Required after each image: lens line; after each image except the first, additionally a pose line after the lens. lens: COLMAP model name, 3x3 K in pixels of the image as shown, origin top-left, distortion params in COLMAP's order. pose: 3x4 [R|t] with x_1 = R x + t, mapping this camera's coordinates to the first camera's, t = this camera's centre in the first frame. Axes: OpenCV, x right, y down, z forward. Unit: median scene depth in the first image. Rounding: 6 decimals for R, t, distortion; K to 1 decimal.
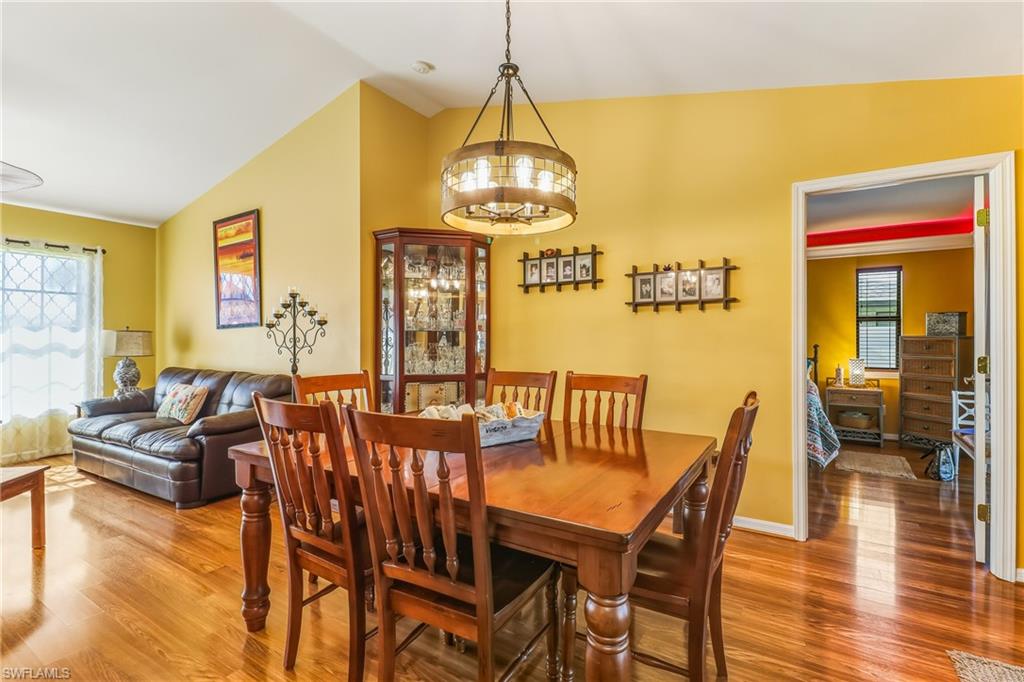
lens RADIAL K [[470.1, 0, 512.9], [0, 470.1, 336.8], [0, 0, 1]] dist [0.020122, -0.013013]
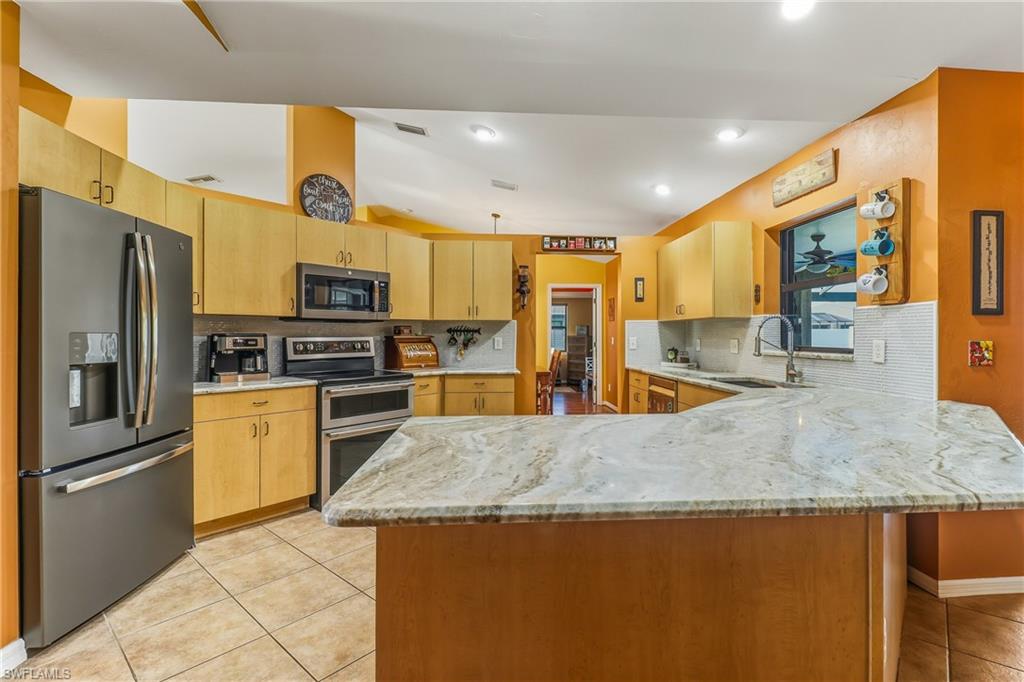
lens RADIAL K [[470.1, 0, 516.2], [0, 470.1, 335.8], [0, 0, 1]] dist [0.020122, -0.013013]
pose [[0.812687, -0.000147, 0.582700, -0.976654], [-0.000834, 0.999999, 0.001416, -0.005627], [-0.582700, -0.001637, 0.812686, -0.962692]]
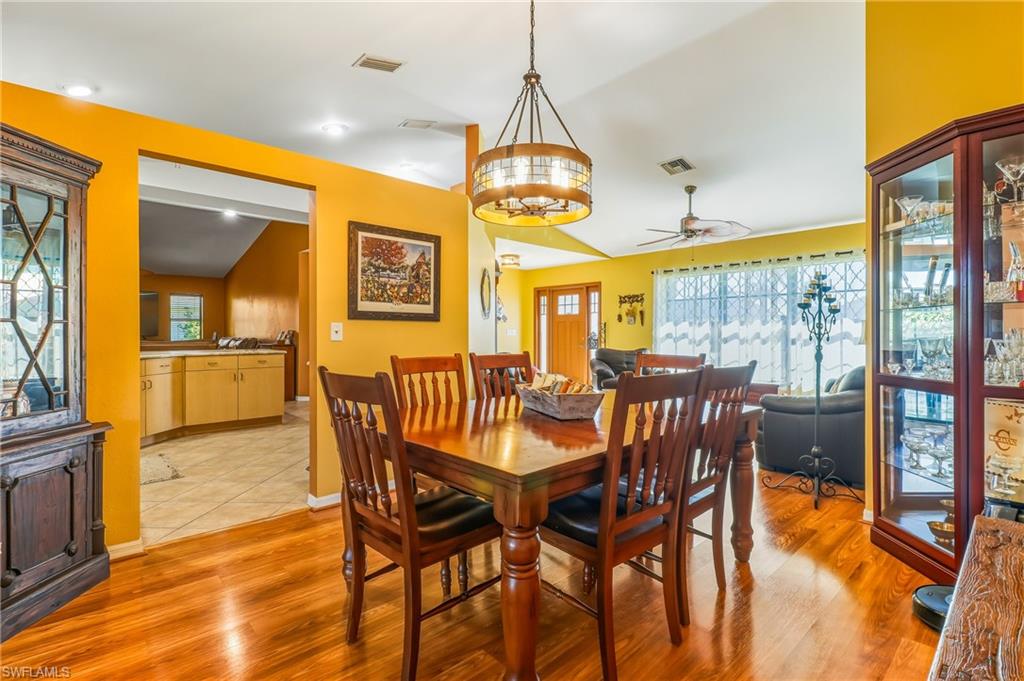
lens RADIAL K [[470.1, 0, 514.3], [0, 470.1, 334.5], [0, 0, 1]] dist [0.020122, -0.013013]
pose [[-0.267460, 0.005078, -0.963556, 0.572401], [0.002211, 0.999987, 0.004657, 0.018745], [0.963566, -0.000885, -0.267468, 0.652334]]
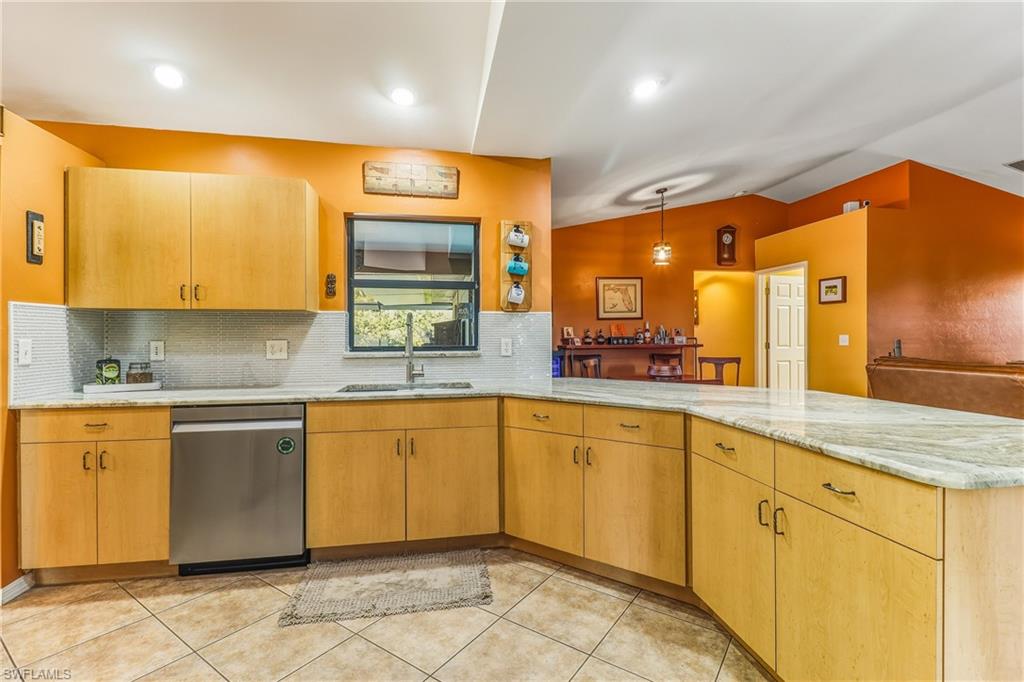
lens RADIAL K [[470.1, 0, 517.3], [0, 470.1, 337.1], [0, 0, 1]] dist [0.020122, -0.013013]
pose [[-0.670327, 0.001989, 0.742063, -0.816355], [0.001863, 0.999998, -0.000998, -0.000623], [-0.742063, 0.000714, -0.670329, -0.127843]]
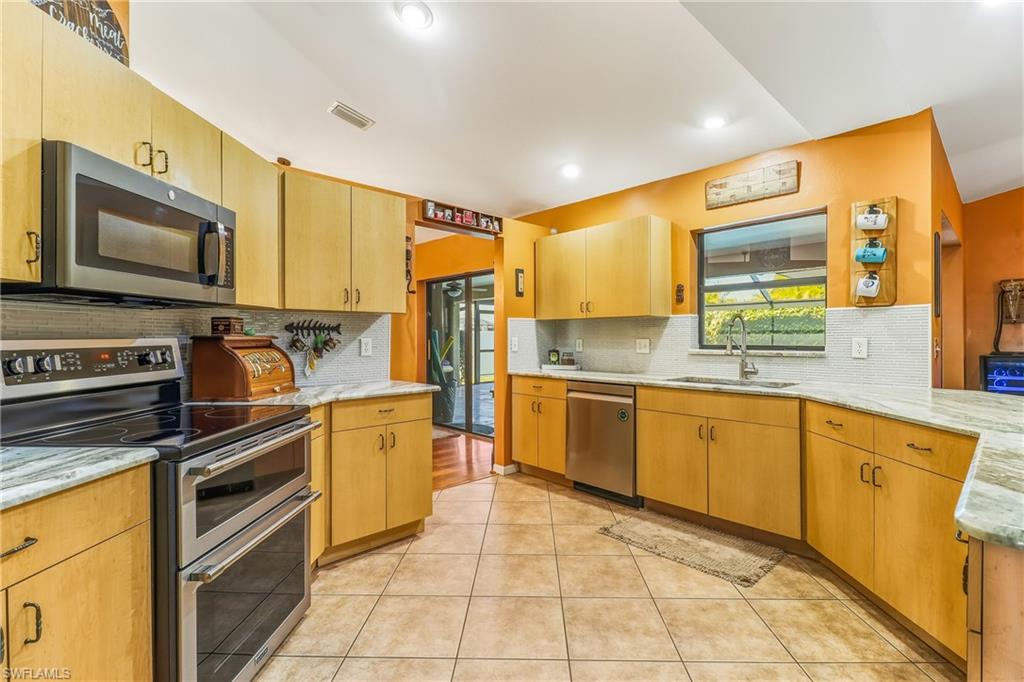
lens RADIAL K [[470.1, 0, 517.1], [0, 470.1, 338.0], [0, 0, 1]] dist [0.020122, -0.013013]
pose [[0.251329, -0.002734, 0.967898, -1.037756], [0.002104, 0.999995, 0.002279, -0.001606], [-0.967900, 0.001464, 0.251333, -0.359689]]
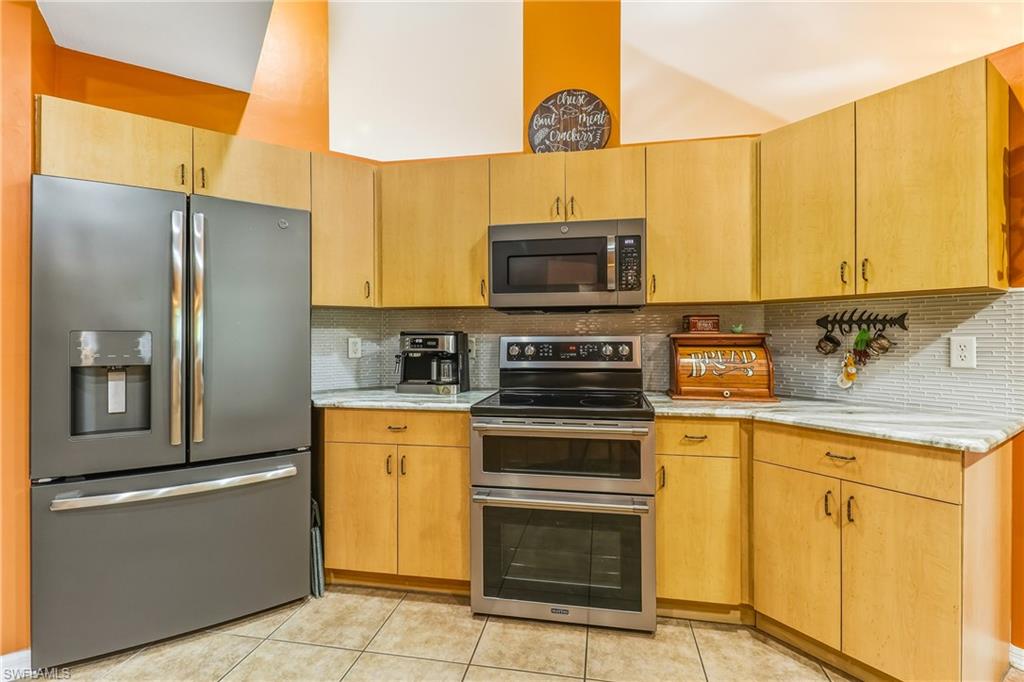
lens RADIAL K [[470.1, 0, 519.7], [0, 470.1, 335.0], [0, 0, 1]] dist [0.020122, -0.013013]
pose [[0.916851, -0.002341, -0.399223, -0.479795], [0.003477, 0.999992, 0.002123, -0.003688], [0.399215, -0.003335, 0.916851, -0.507654]]
